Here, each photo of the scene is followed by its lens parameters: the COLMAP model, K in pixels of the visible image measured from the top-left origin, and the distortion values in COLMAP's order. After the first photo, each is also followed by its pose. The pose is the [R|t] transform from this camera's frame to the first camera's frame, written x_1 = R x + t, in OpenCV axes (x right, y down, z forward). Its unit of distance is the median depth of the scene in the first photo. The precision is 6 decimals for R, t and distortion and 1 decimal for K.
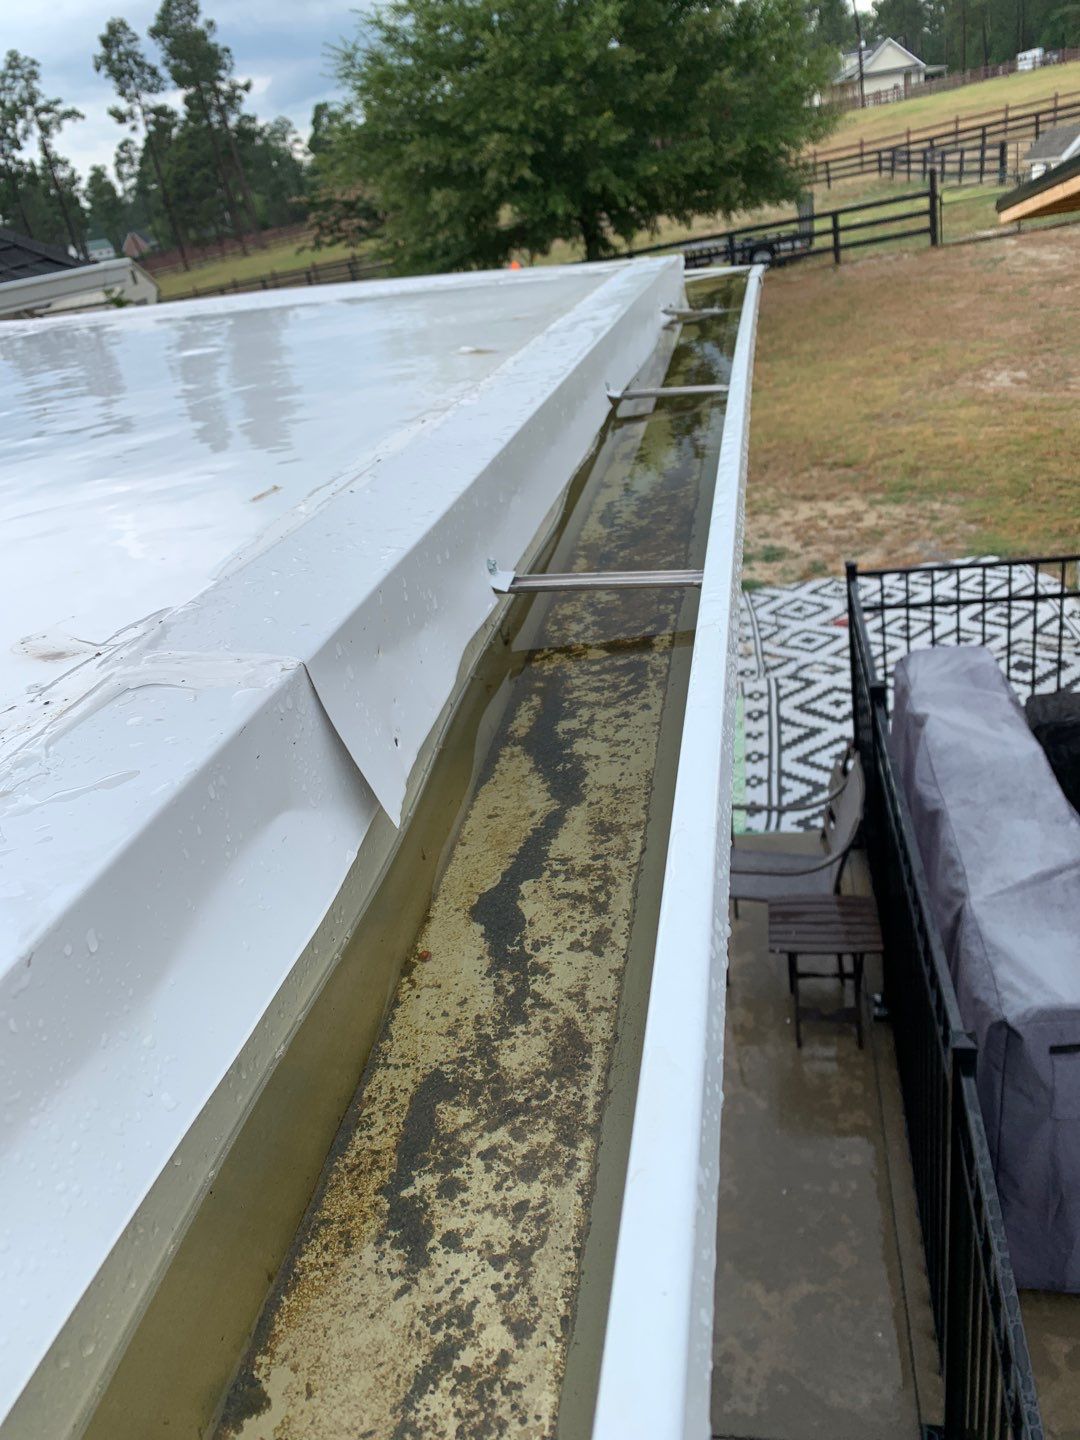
lens RADIAL K [[1083.5, 0, 540.0], [0, 1083.5, 720.0], [0, 0, 1]] dist [0.000982, 0.000641]
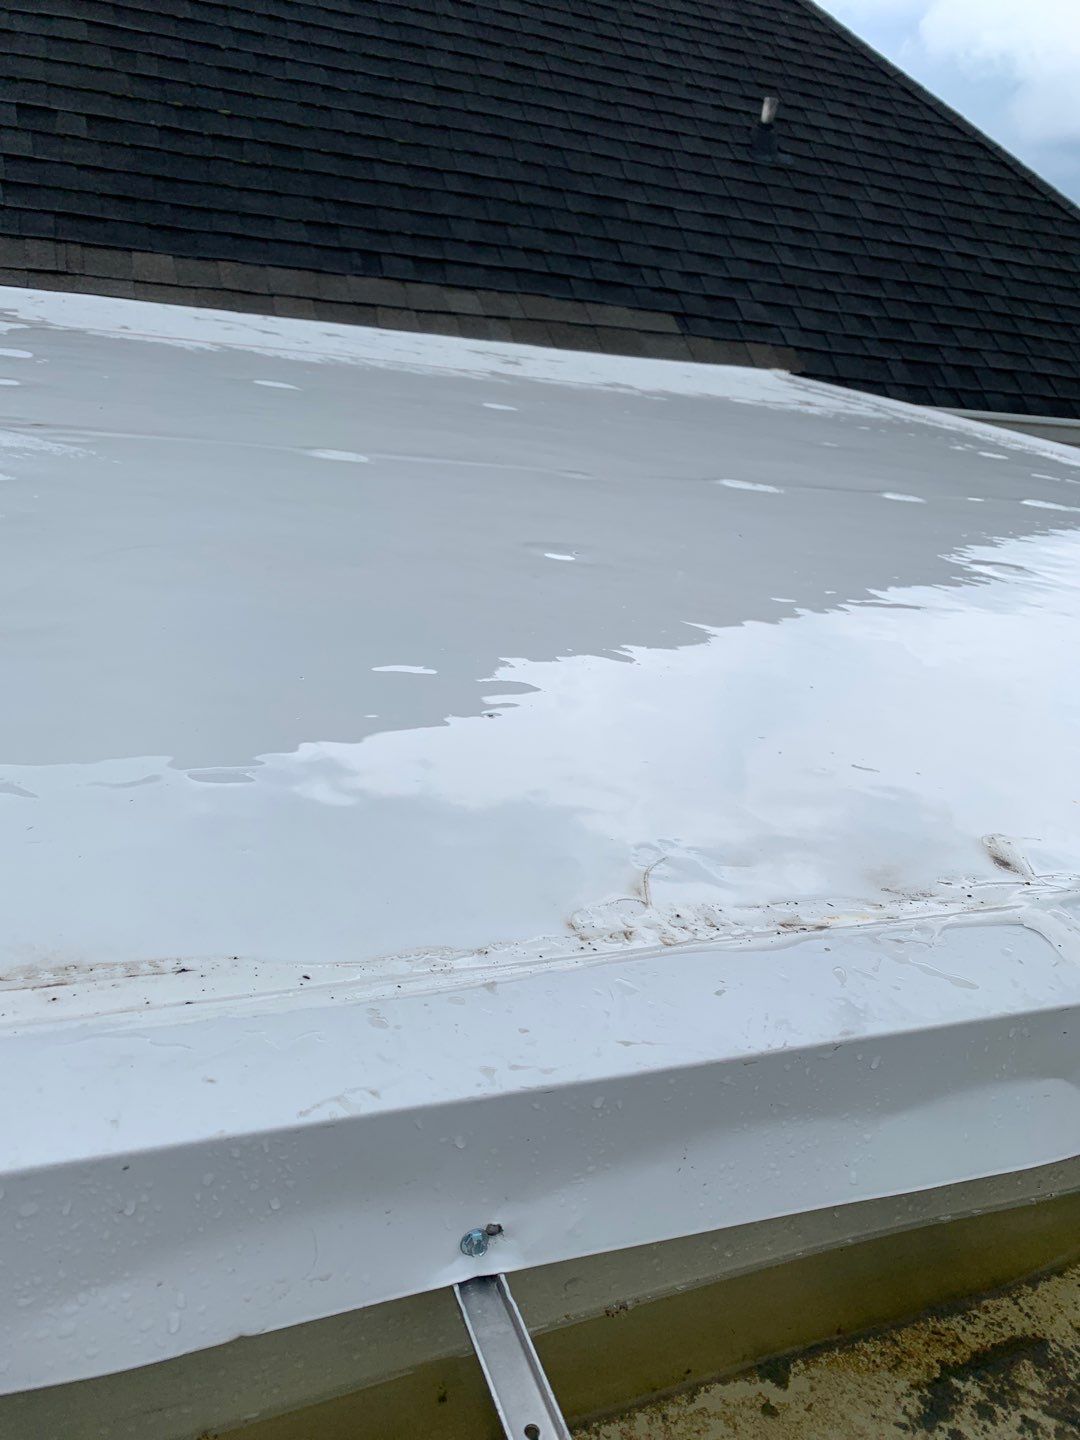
lens RADIAL K [[1083.5, 0, 540.0], [0, 1083.5, 720.0], [0, 0, 1]] dist [0.000982, 0.000641]
pose [[0.494328, 0.471270, -0.730441, 0.188245], [-0.533093, 0.828077, 0.173491, -0.154186], [0.686623, 0.303632, 0.660573, -0.378610]]
